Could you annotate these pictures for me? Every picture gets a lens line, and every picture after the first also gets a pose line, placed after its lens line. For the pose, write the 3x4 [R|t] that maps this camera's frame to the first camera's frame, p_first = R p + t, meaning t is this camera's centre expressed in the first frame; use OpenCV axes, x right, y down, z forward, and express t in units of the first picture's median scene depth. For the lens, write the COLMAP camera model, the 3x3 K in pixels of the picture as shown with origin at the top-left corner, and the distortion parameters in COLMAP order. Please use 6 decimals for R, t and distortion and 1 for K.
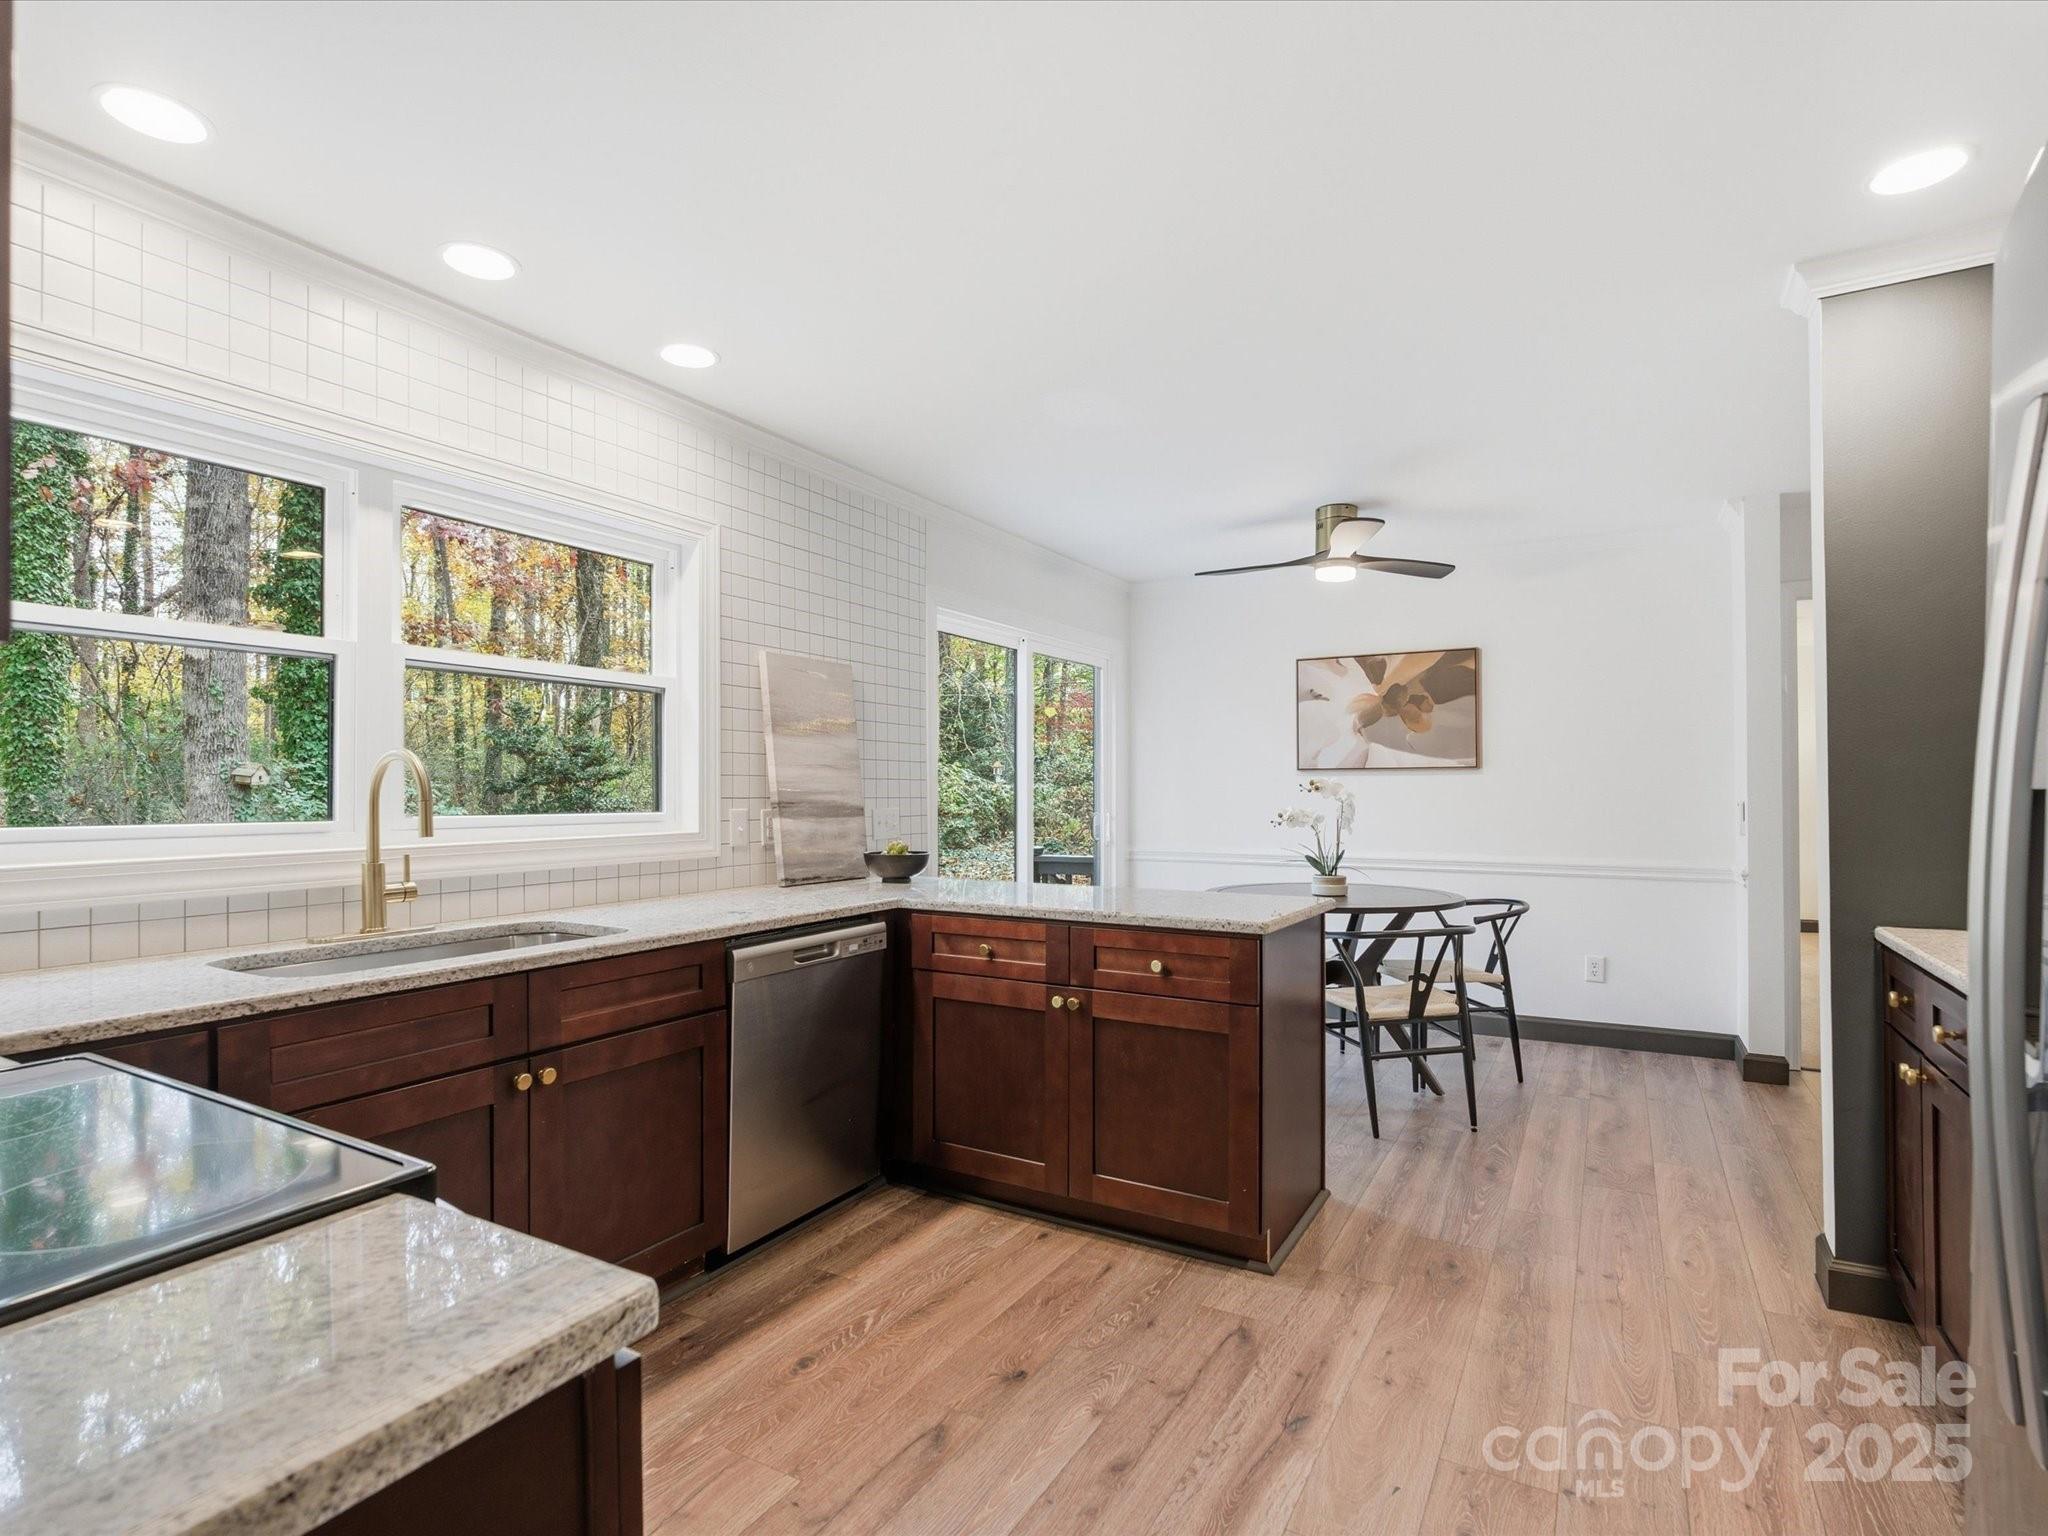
lens RADIAL K [[1029.3, 0, 1032.1], [0, 1029.3, 769.1], [0, 0, 1]] dist [0.000932, 0.001515]
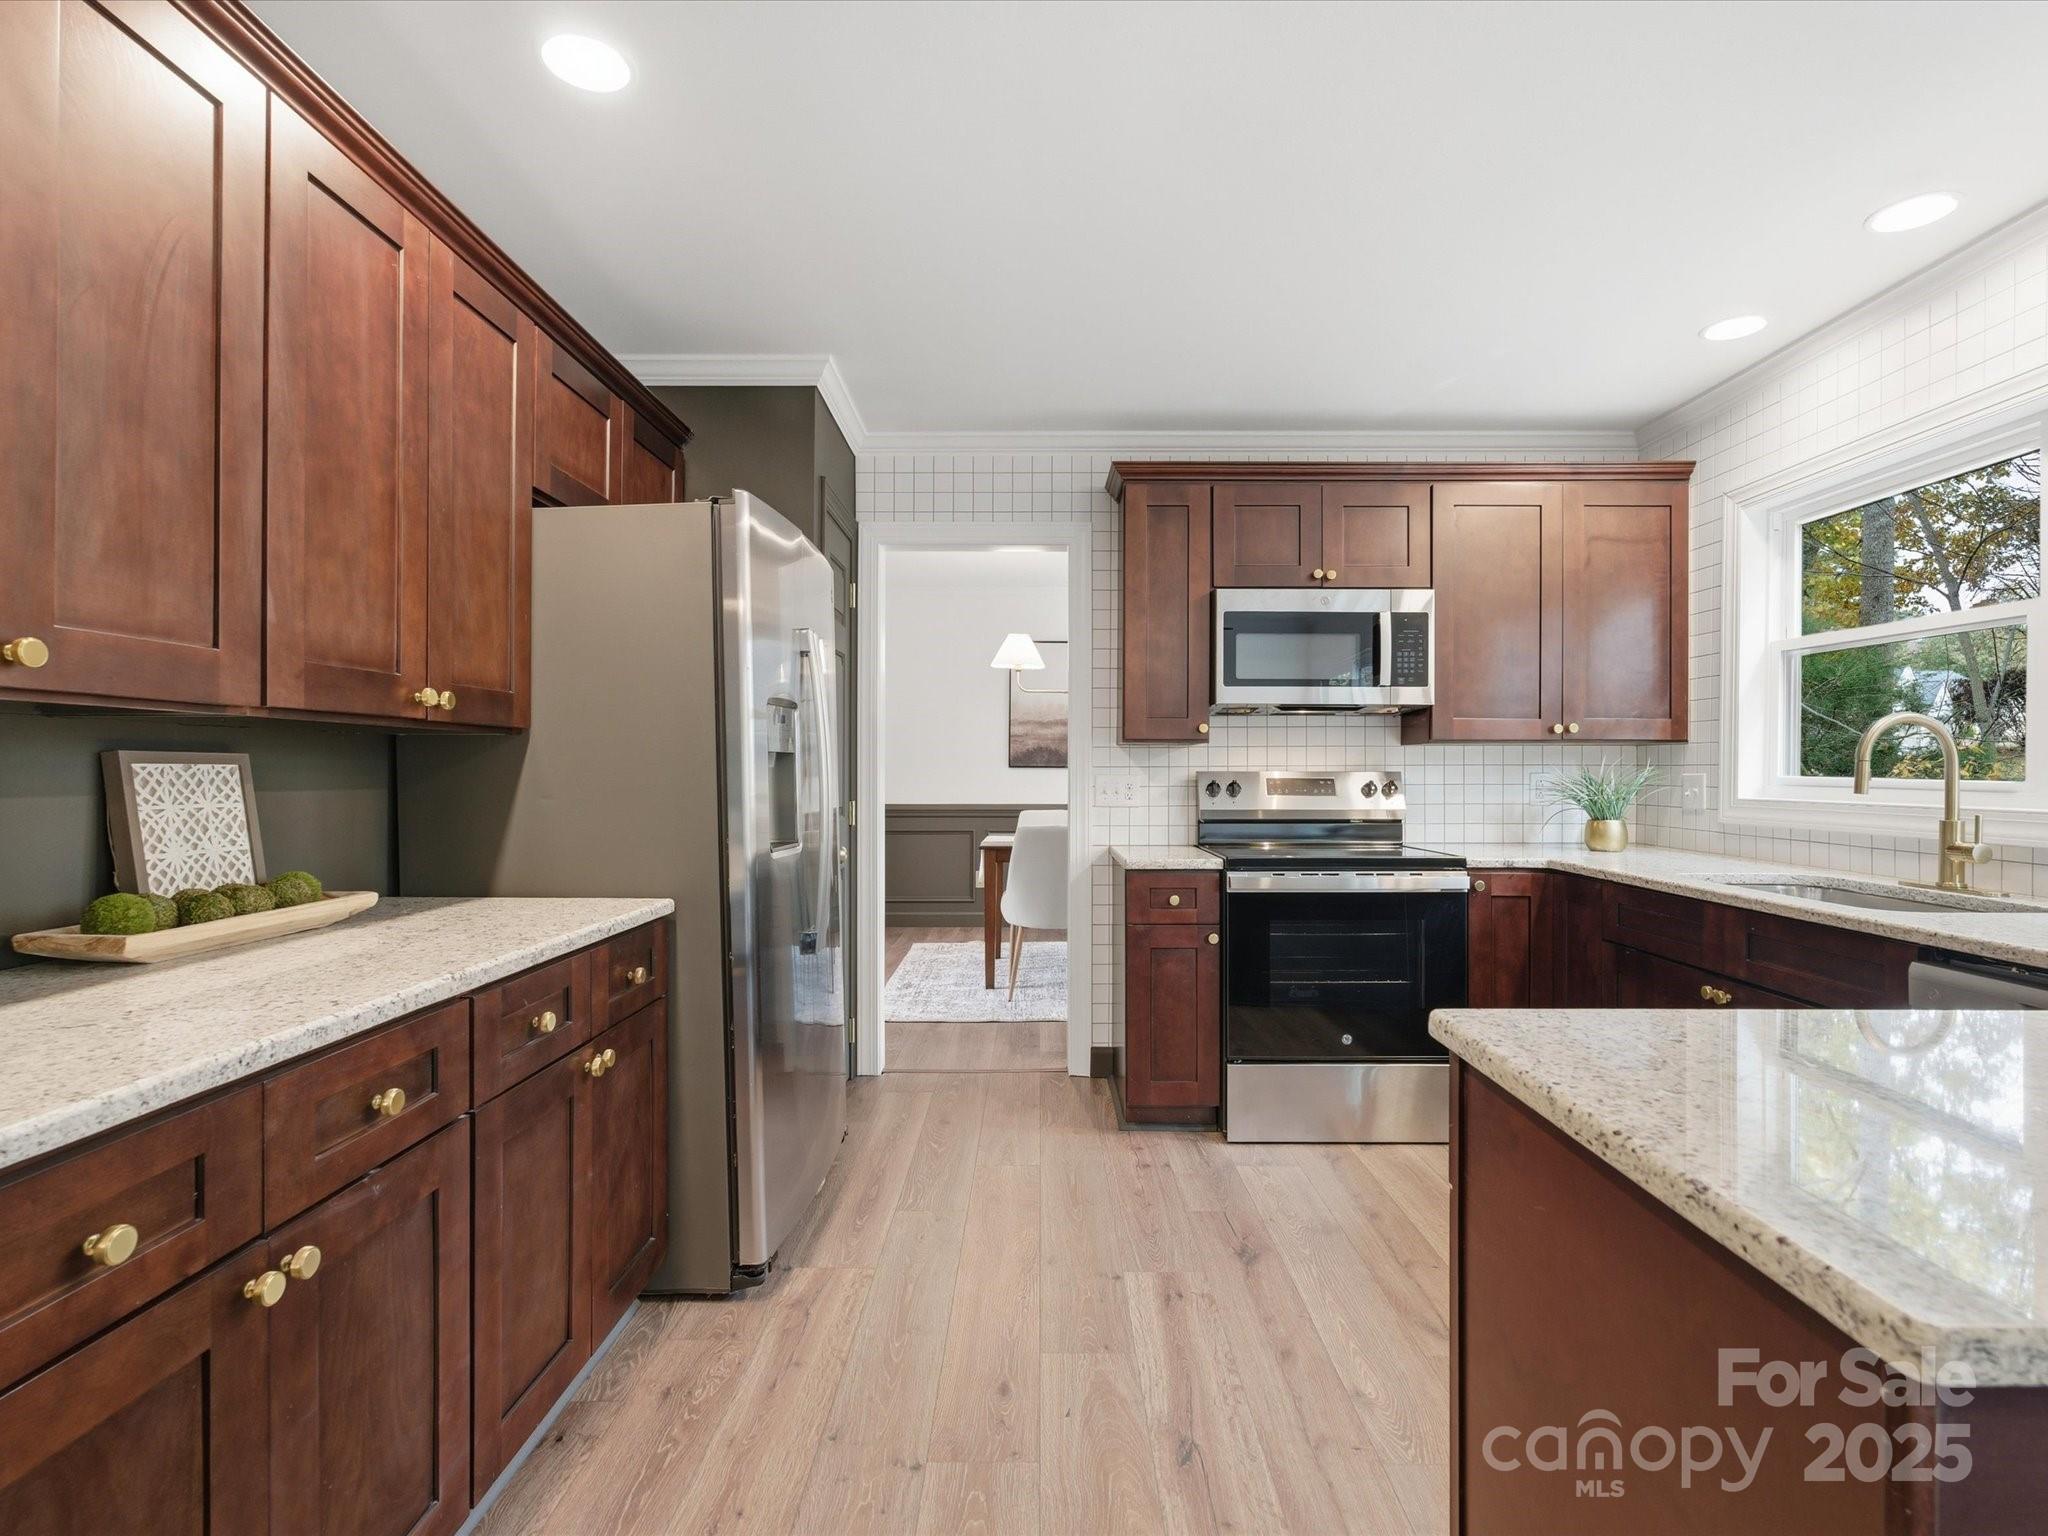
lens RADIAL K [[1044.4, 0, 1025.3], [0, 1044.4, 755.6], [0, 0, 1]] dist [-0.000873, 0.000366]
pose [[-0.874823, -0.004750, -0.484419, 0.381444], [0.006004, 0.999769, -0.020647, 0.022628], [0.484405, -0.020971, -0.874593, 0.807397]]
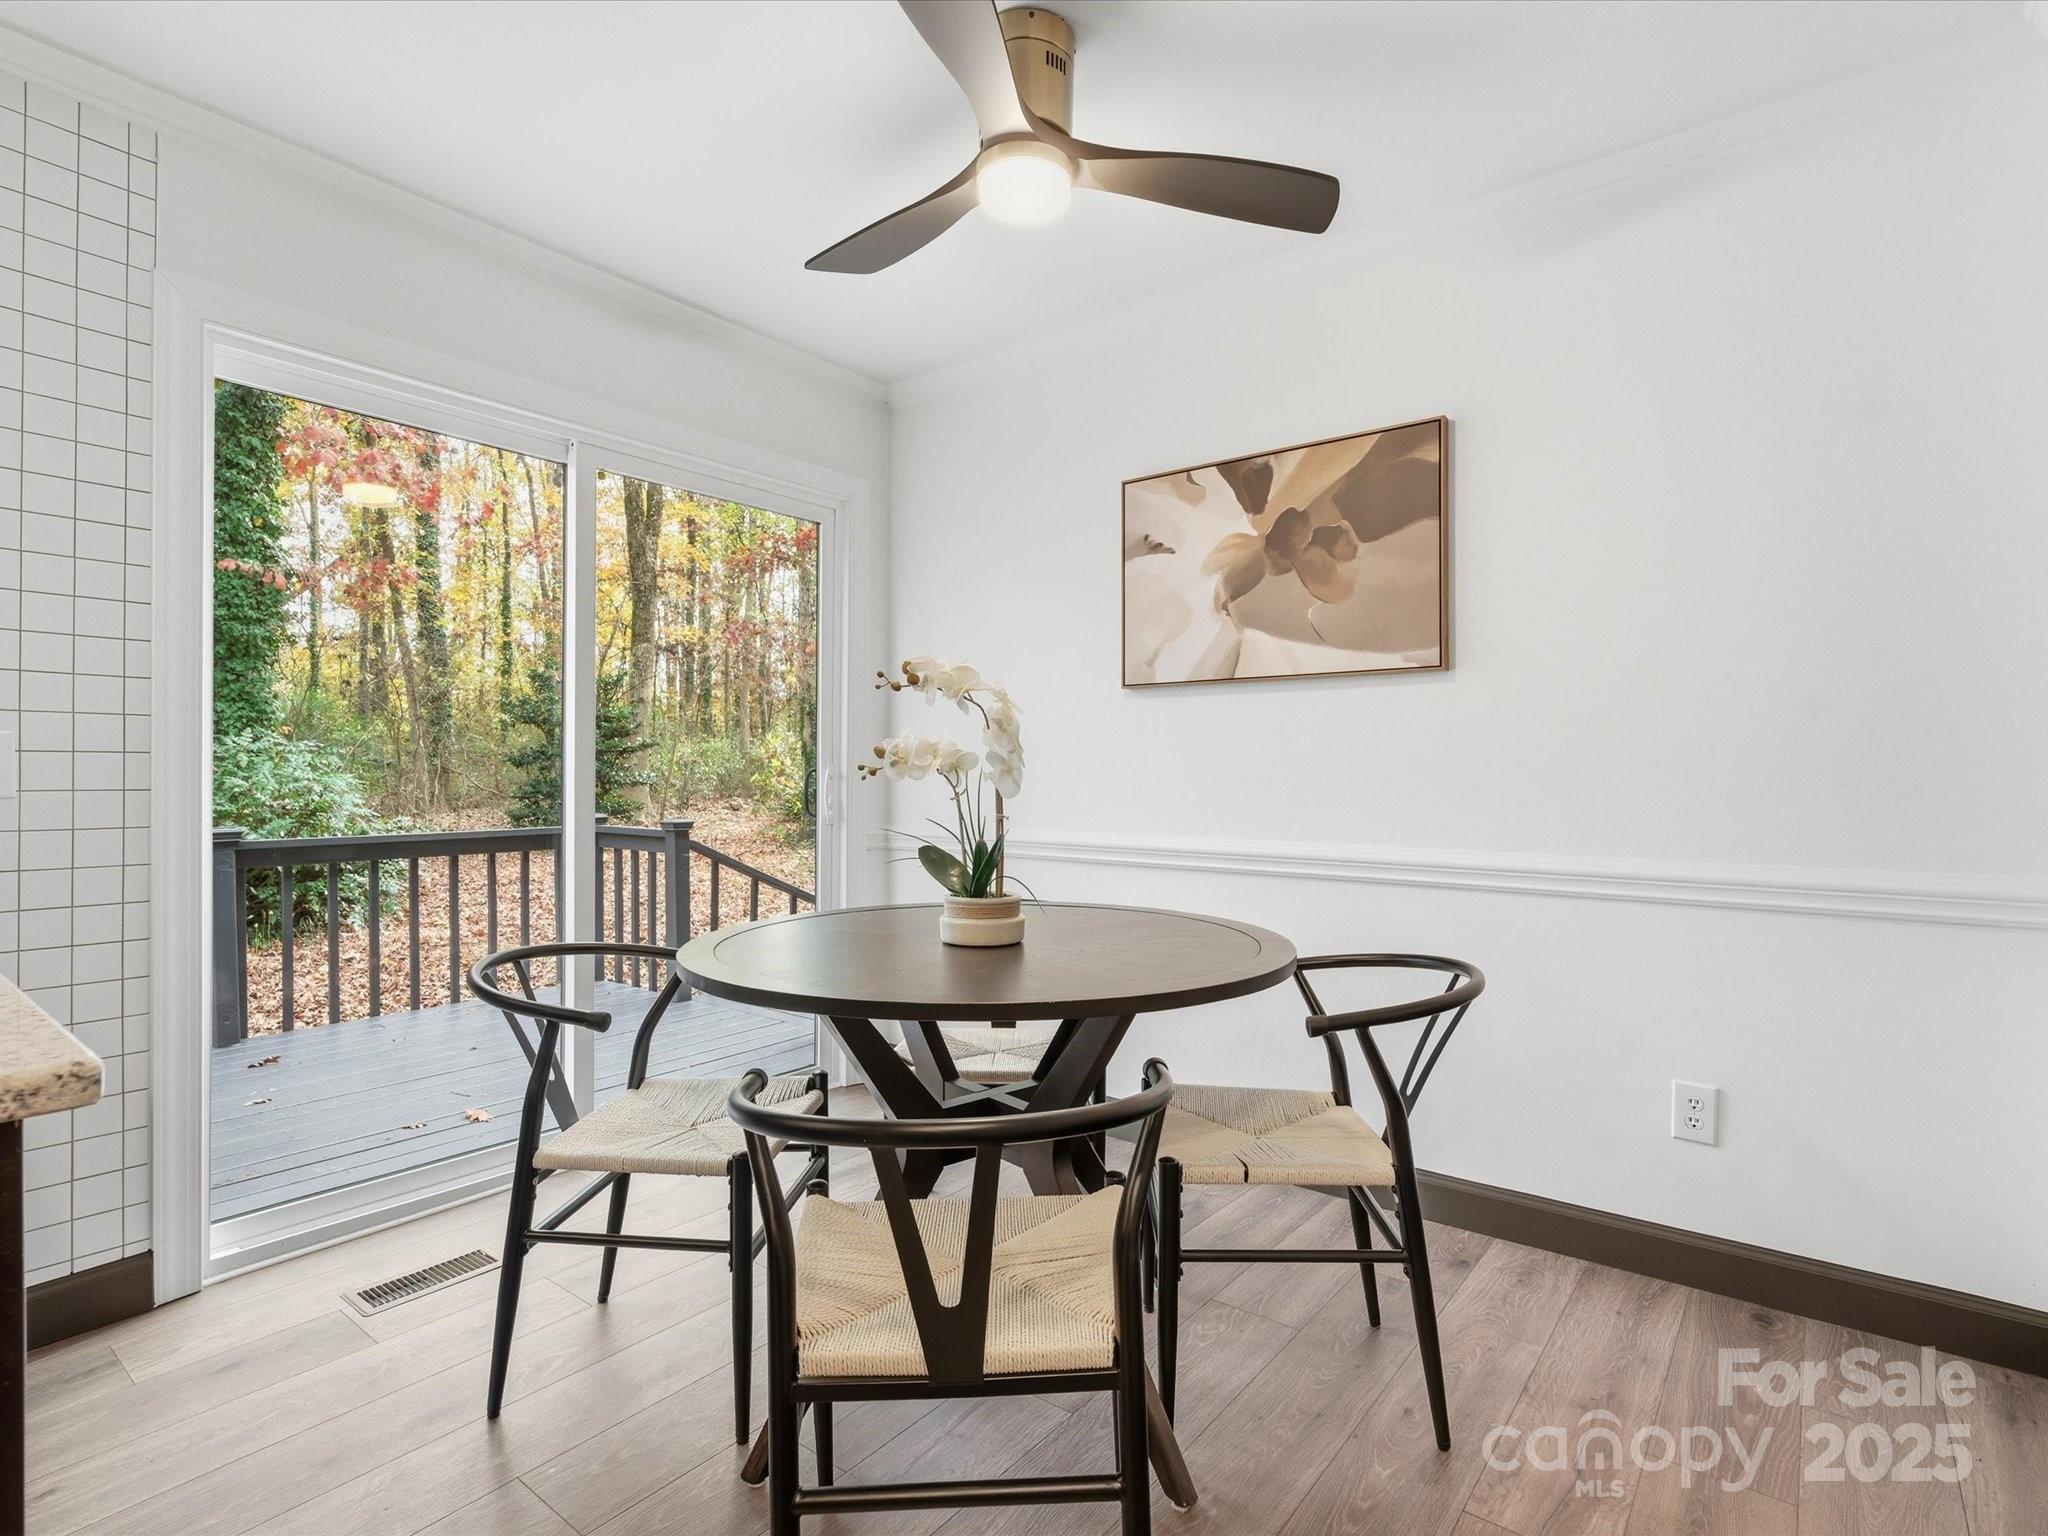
lens RADIAL K [[1012.8, 0, 1029.1], [0, 1012.8, 768.0], [0, 0, 1]] dist [-0.004212, 0.000152]
pose [[0.988921, 0.003976, -0.148392, 0.381405], [-0.001876, 0.999896, 0.014292, 0.047391], [0.148434, -0.013855, 0.988825, 0.617382]]
